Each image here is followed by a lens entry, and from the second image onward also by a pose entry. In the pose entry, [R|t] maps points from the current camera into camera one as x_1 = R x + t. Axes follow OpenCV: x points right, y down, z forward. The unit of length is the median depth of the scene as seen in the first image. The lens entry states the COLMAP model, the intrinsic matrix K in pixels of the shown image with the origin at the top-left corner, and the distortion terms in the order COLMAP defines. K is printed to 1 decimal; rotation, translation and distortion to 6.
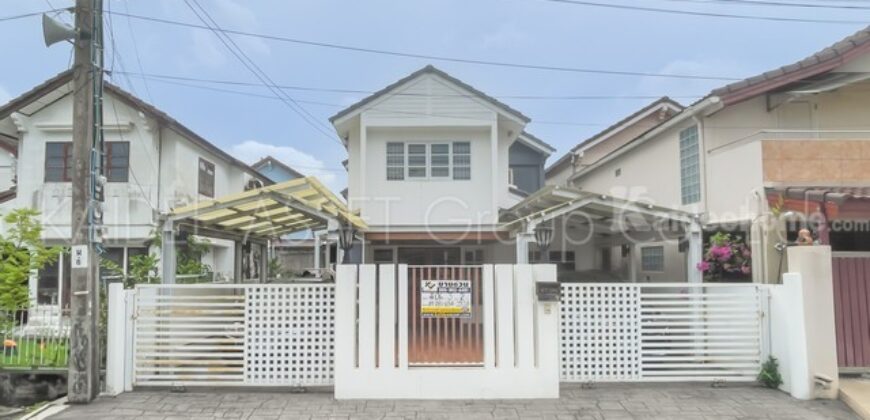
lens RADIAL K [[496.8, 0, 434.2], [0, 496.8, 235.3], [0, 0, 1]] dist [0.002223, -0.000030]
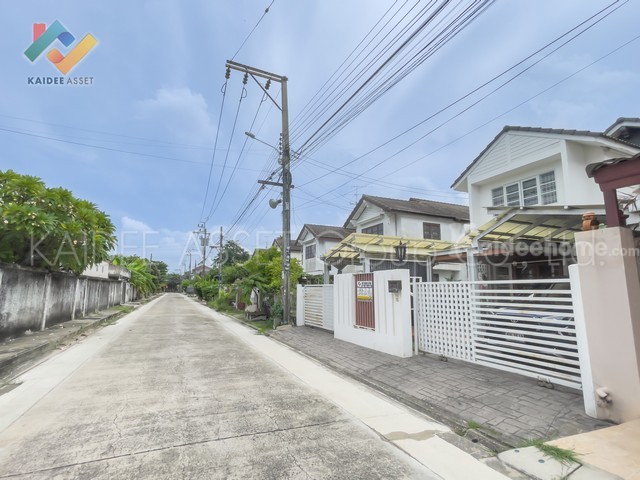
lens RADIAL K [[335.4, 0, 320.0], [0, 335.4, 240.0], [0, 0, 1]] dist [-0.001707, -0.000311]
pose [[0.402489, -0.132083, -0.905846, 0.565334], [0.051863, 0.991237, -0.121490, 0.043317], [0.913954, 0.001919, 0.405812, 0.184162]]
